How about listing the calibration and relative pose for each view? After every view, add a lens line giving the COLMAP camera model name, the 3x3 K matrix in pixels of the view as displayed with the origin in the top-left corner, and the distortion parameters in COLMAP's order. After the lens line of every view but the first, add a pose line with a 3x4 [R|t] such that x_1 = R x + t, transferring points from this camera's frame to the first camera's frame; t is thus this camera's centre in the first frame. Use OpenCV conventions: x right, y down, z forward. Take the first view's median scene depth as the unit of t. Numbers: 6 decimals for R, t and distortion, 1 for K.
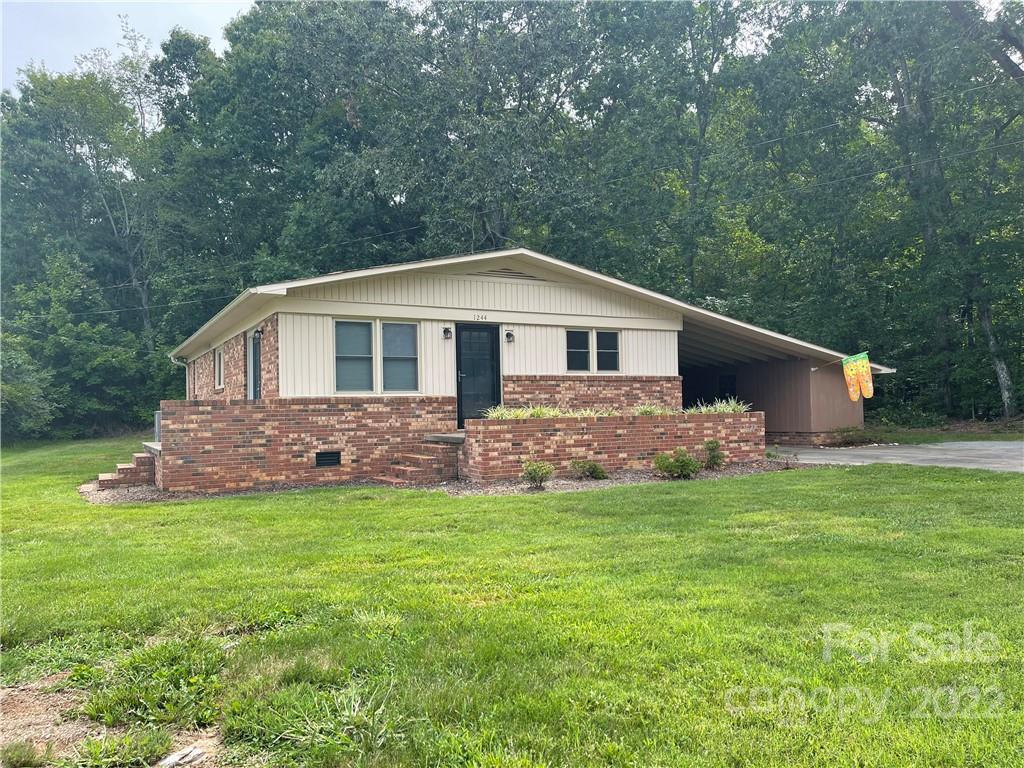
lens RADIAL K [[773.3, 0, 509.8], [0, 773.3, 377.1], [0, 0, 1]] dist [0.064696, -0.074354]
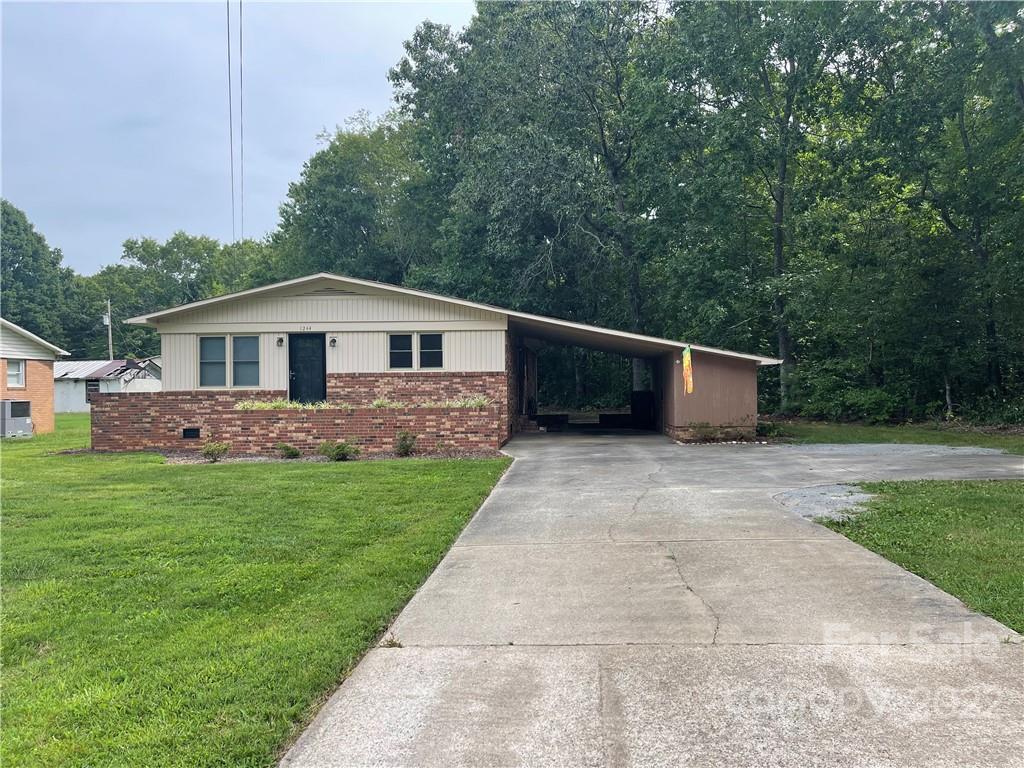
lens RADIAL K [[773.3, 0, 512.5], [0, 773.3, 391.9], [0, 0, 1]] dist [0.064696, -0.074354]
pose [[0.839821, 0.013191, -0.542704, 0.959815], [0.017358, 0.998541, 0.051131, -0.032485], [0.542587, -0.052361, 0.838366, 0.100496]]
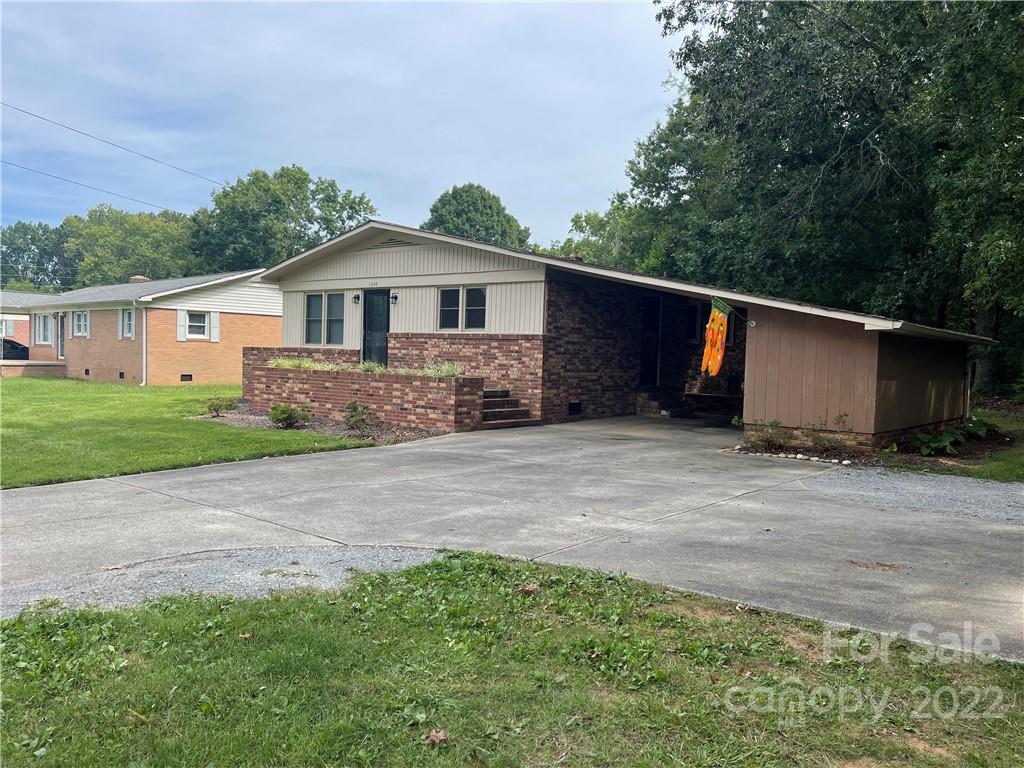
lens RADIAL K [[773.3, 0, 507.3], [0, 773.3, 391.2], [0, 0, 1]] dist [0.064696, -0.074354]
pose [[0.359093, 0.076026, -0.930200, 1.174521], [0.004634, 0.996519, 0.083235, -0.011442], [0.933290, -0.034200, 0.357491, 0.766481]]
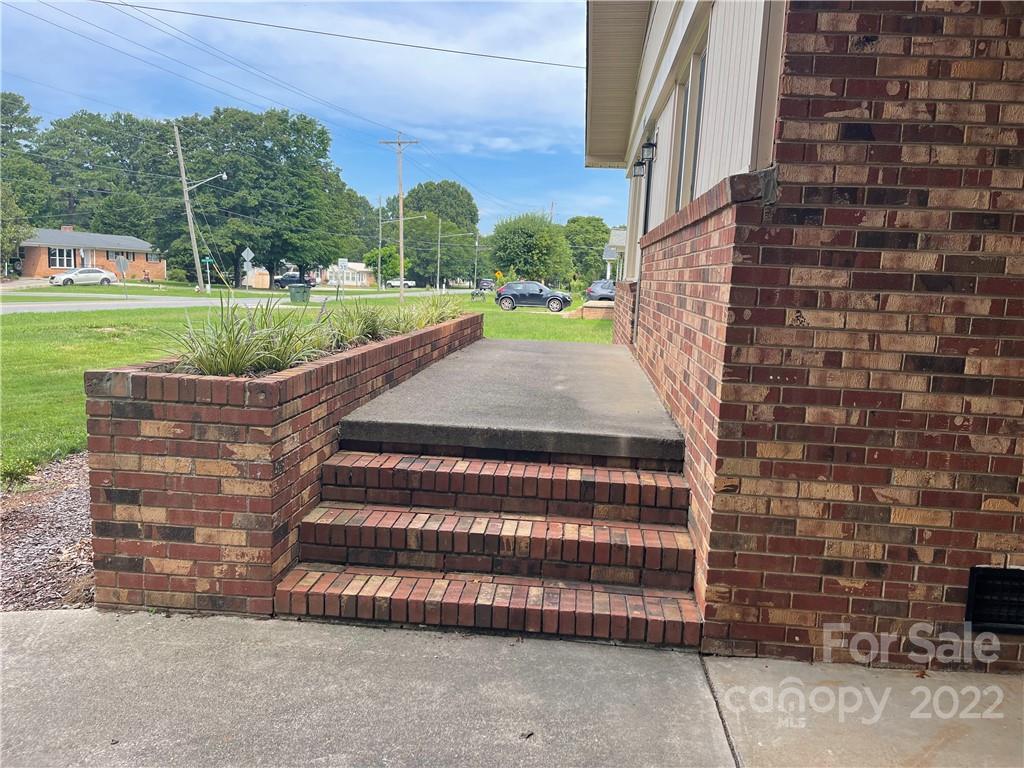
lens RADIAL K [[773.3, 0, 517.8], [0, 773.3, 383.0], [0, 0, 1]] dist [0.064696, -0.074354]
pose [[-0.548544, 0.112046, -0.828580, 0.441155], [0.004428, 0.991356, 0.131126, 0.022972], [0.836110, 0.068259, -0.544299, 1.227161]]
